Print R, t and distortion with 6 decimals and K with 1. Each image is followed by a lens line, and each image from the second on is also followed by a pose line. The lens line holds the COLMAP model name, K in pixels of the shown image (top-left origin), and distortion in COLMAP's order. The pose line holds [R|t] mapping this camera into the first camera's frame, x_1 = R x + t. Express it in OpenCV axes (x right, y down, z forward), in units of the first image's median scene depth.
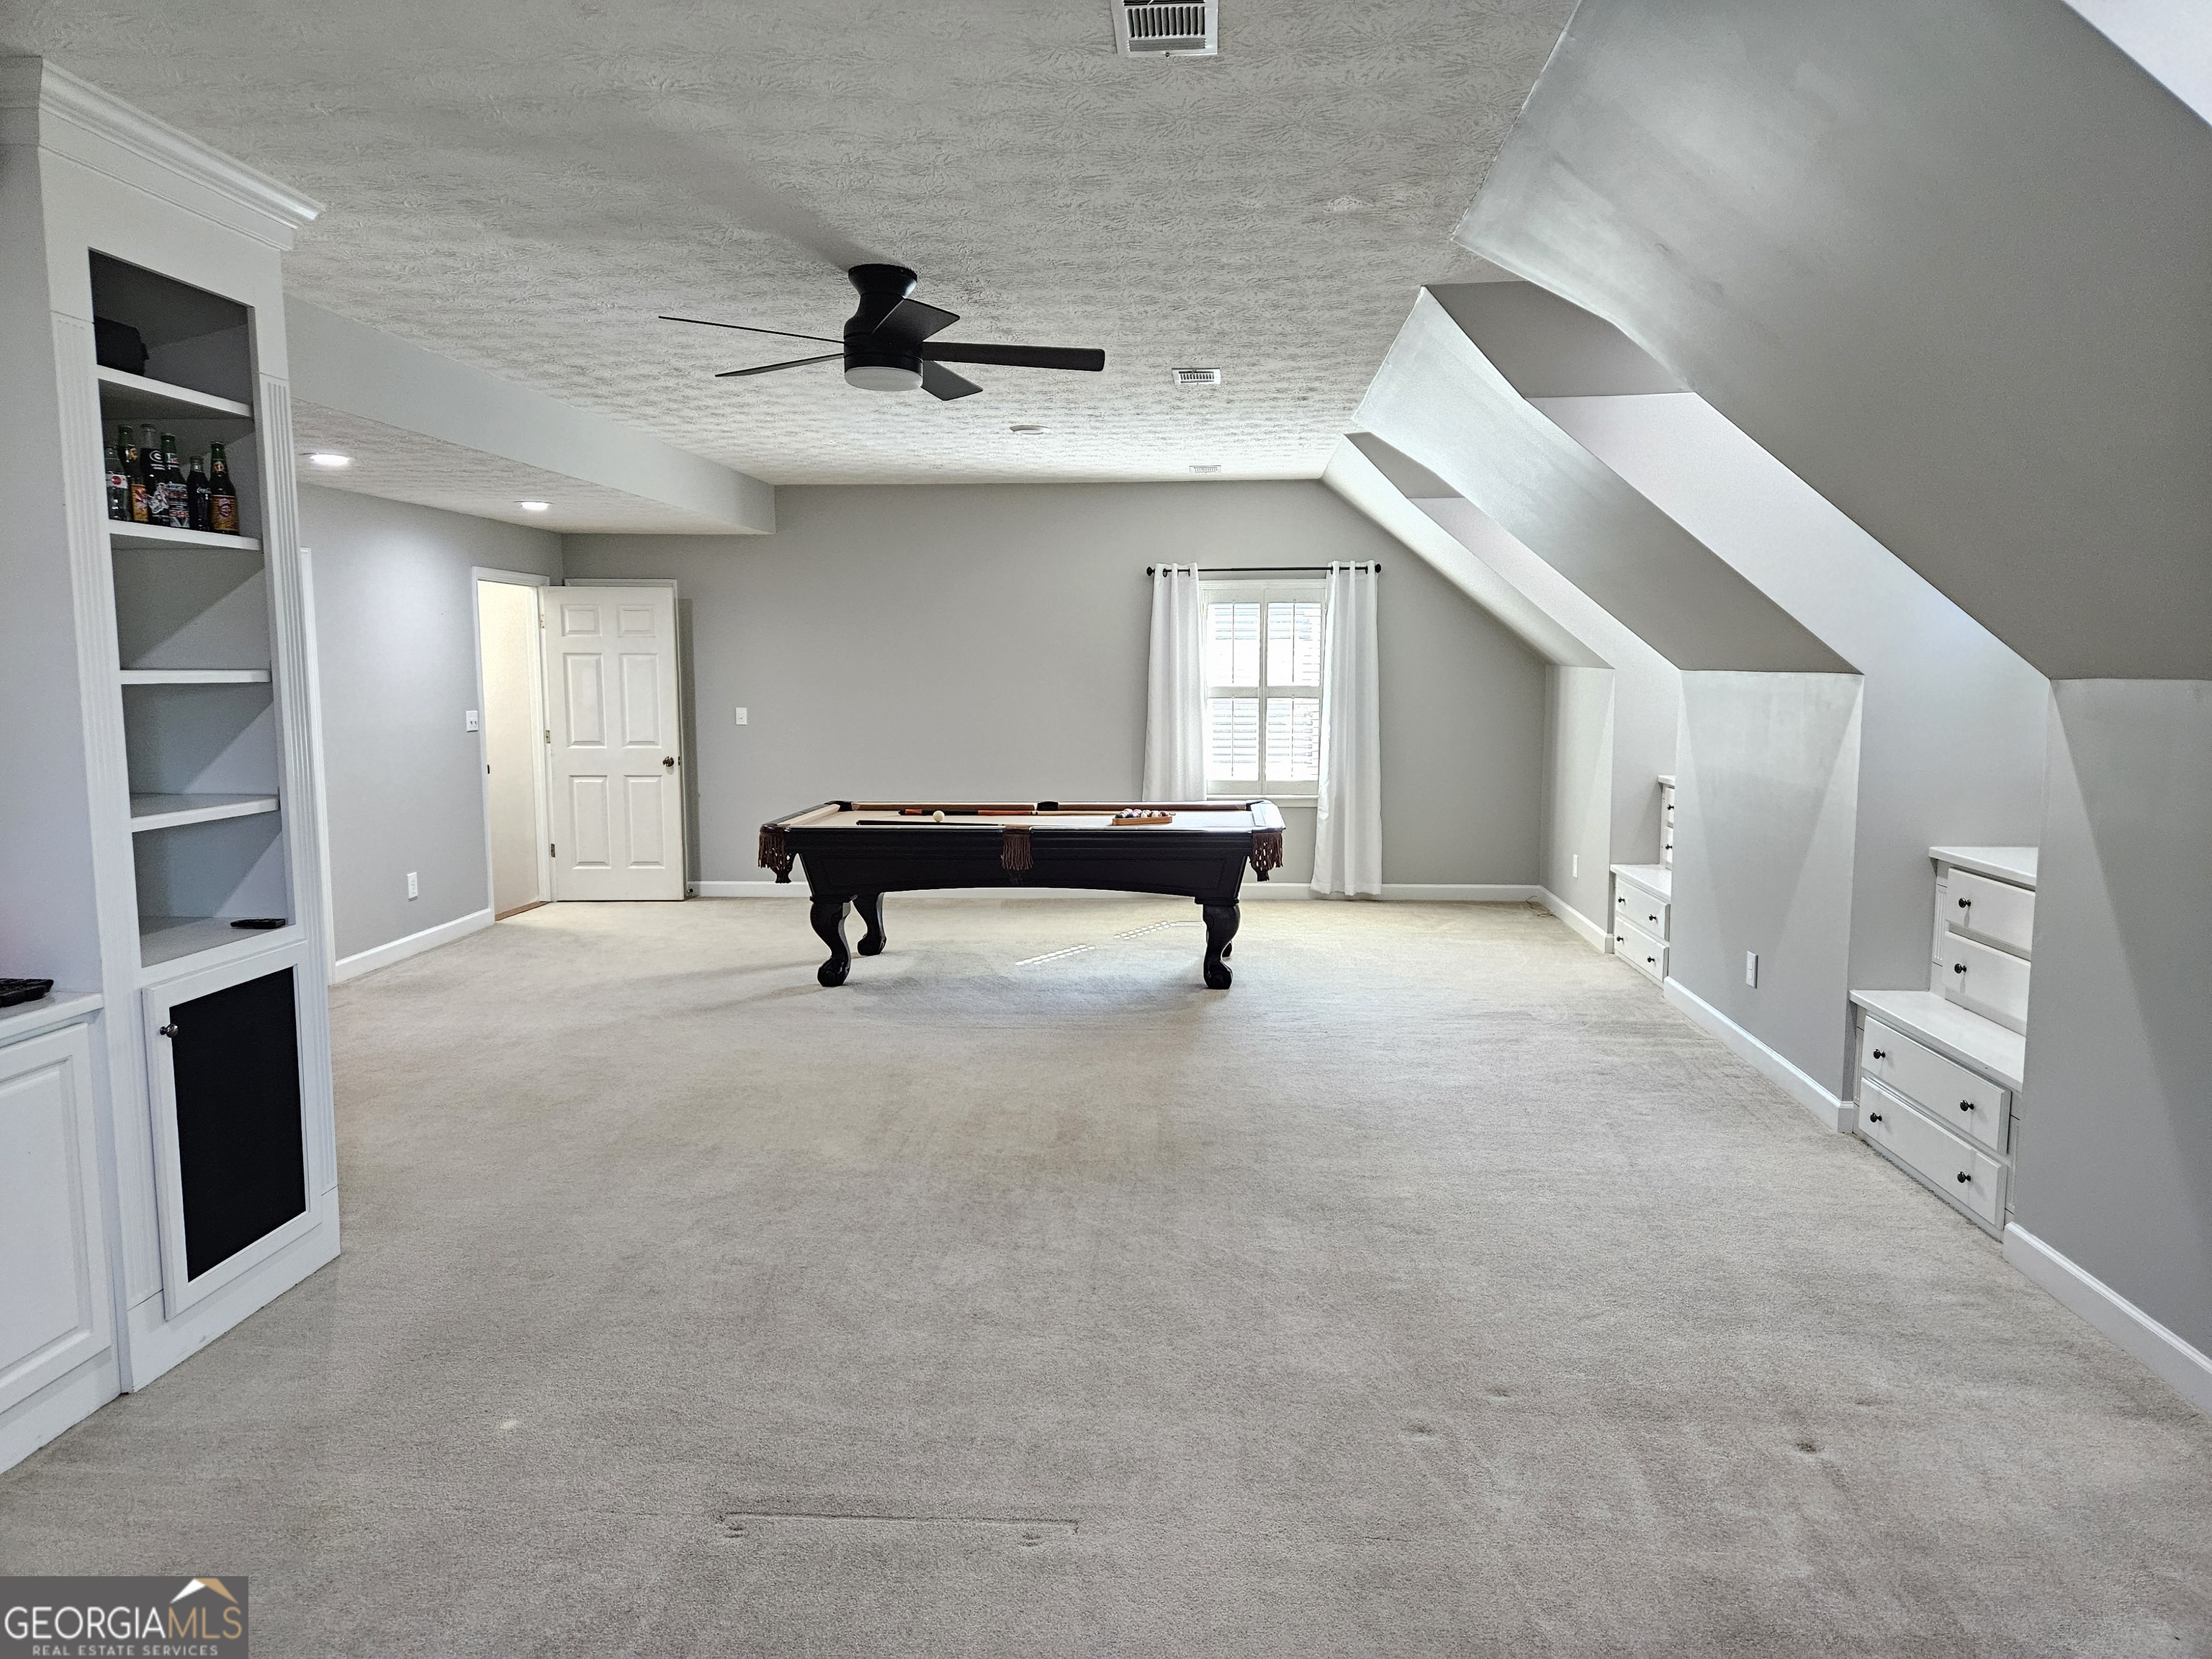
lens RADIAL K [[1459.6, 0, 1097.5], [0, 1459.6, 817.9], [0, 0, 1]] dist [0.099561, -0.084853]
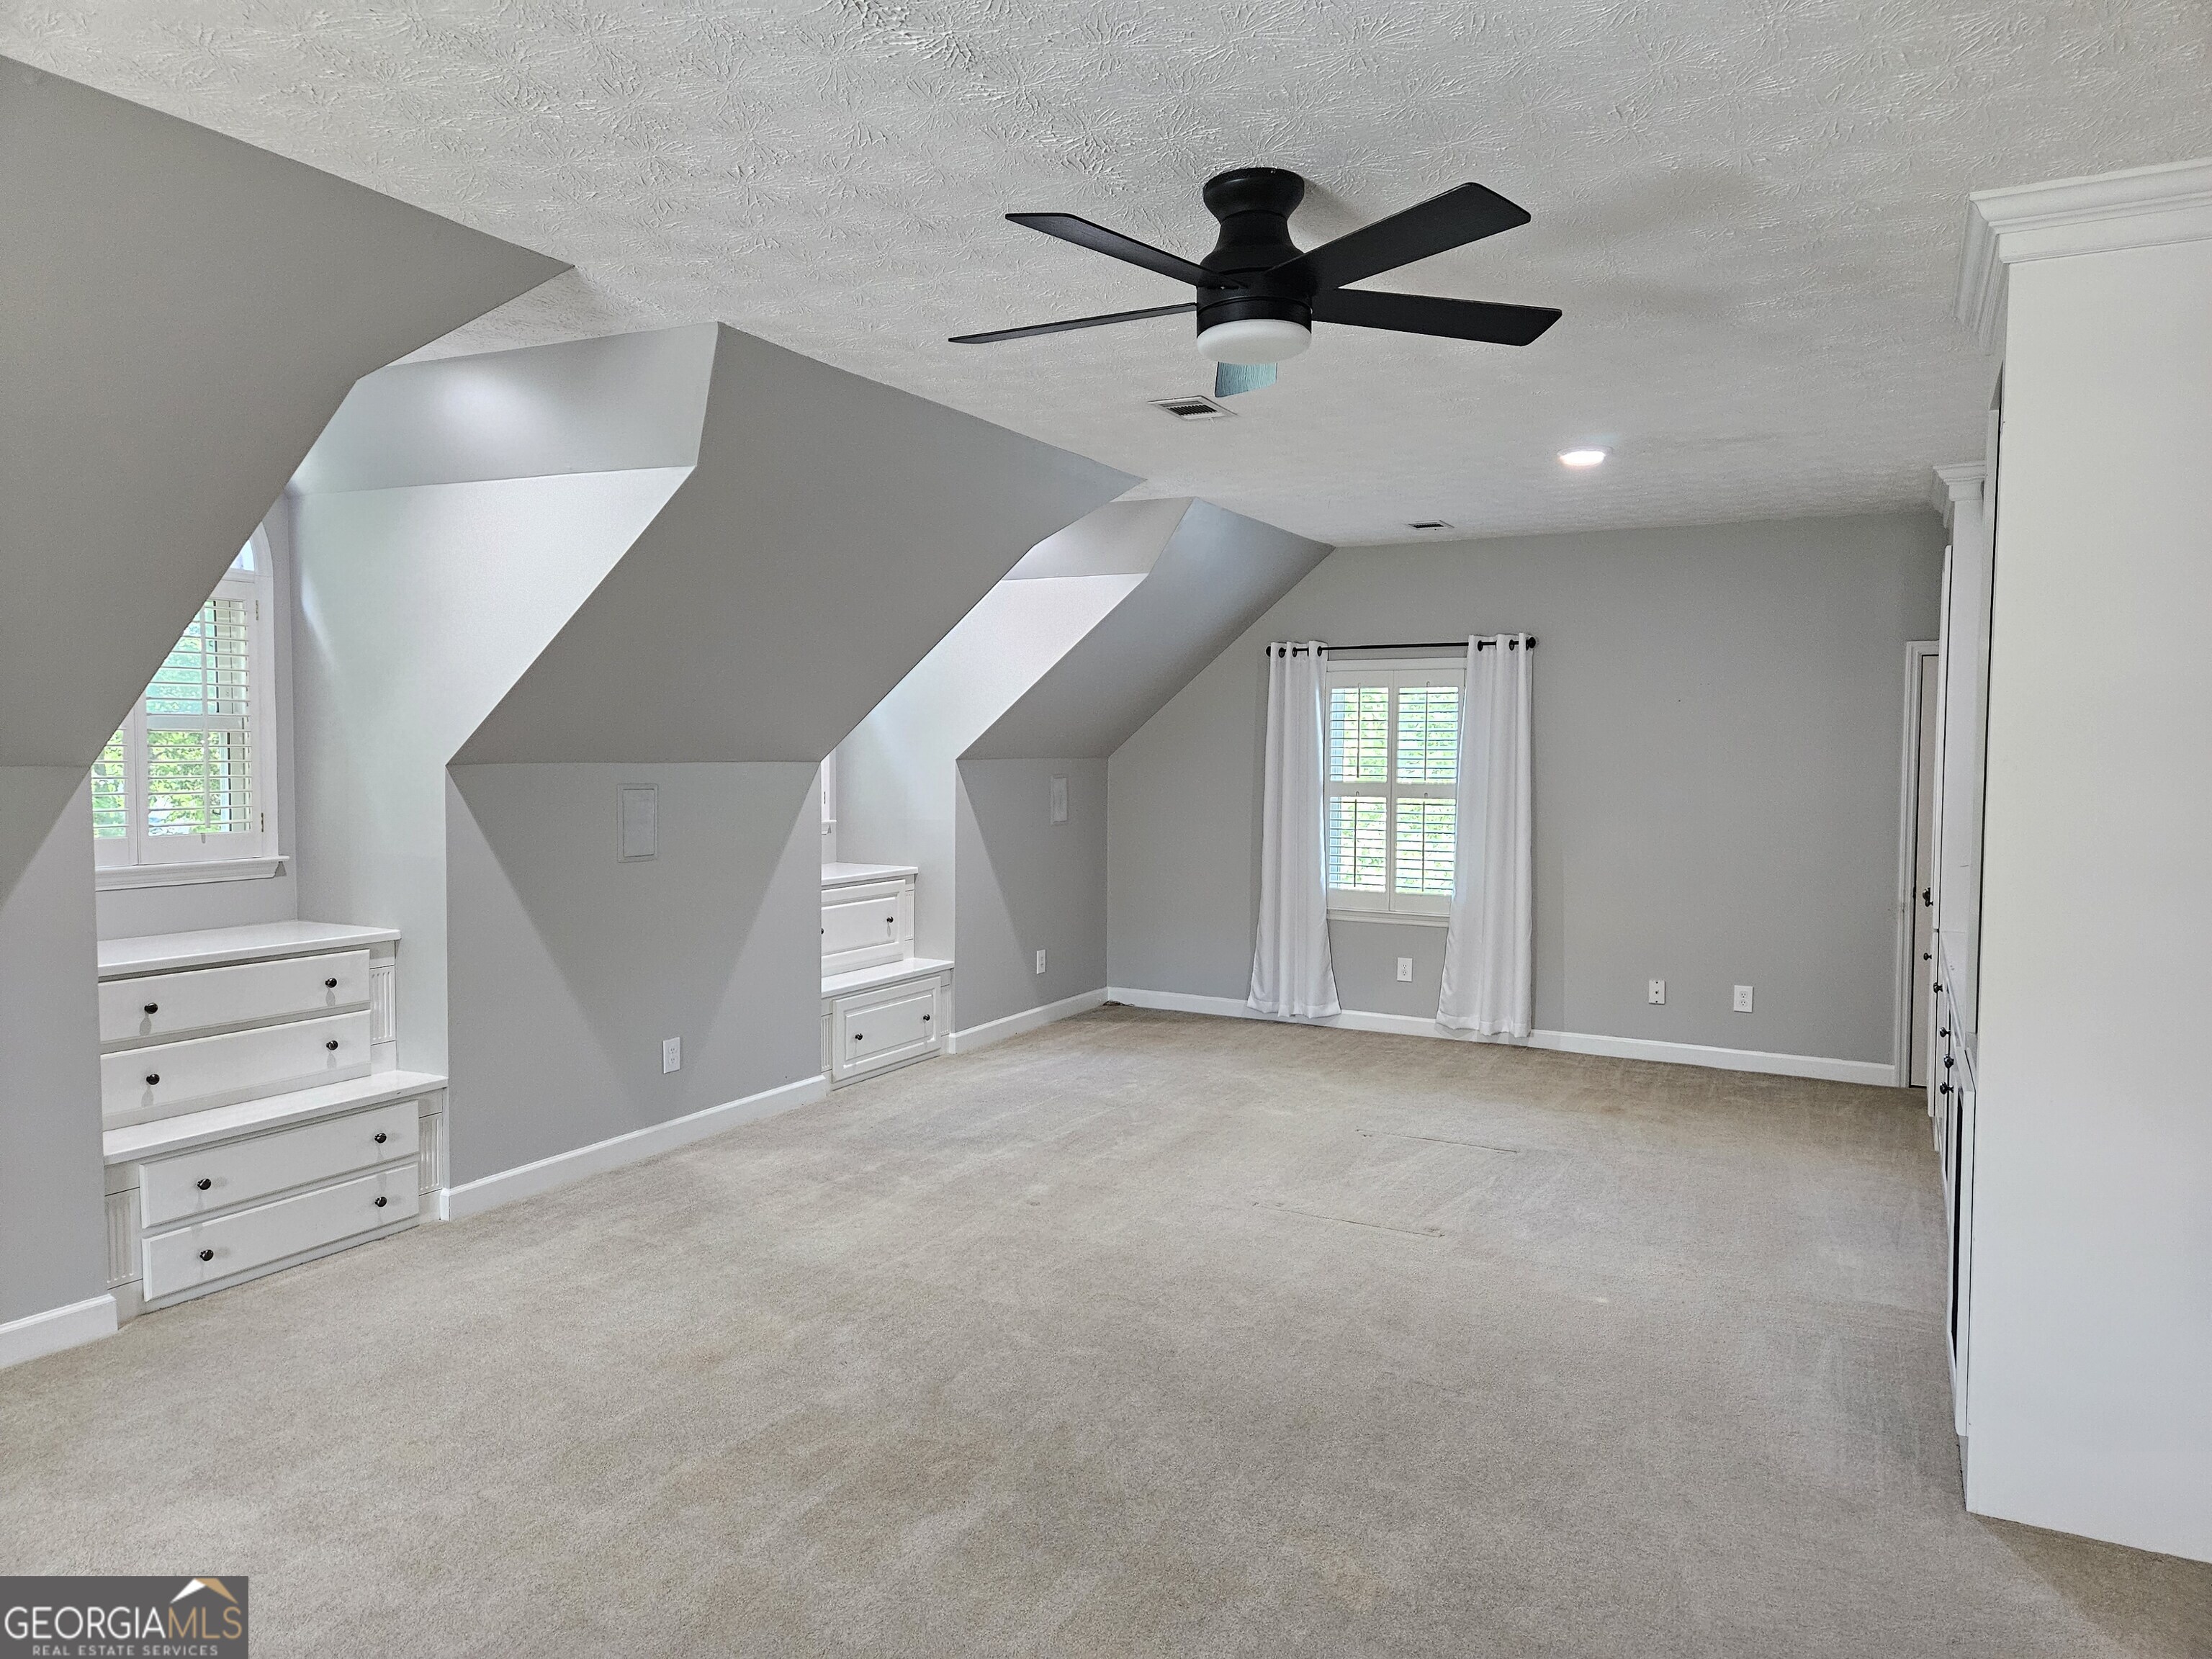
lens RADIAL K [[1465.2, 0, 1122.6], [0, 1465.2, 828.7], [0, 0, 1]] dist [0.098877, -0.093656]
pose [[-0.924757, -0.021771, 0.379936, -0.330208], [0.038079, 0.988058, 0.149302, -0.168916], [-0.378649, 0.152535, -0.912884, 1.590419]]
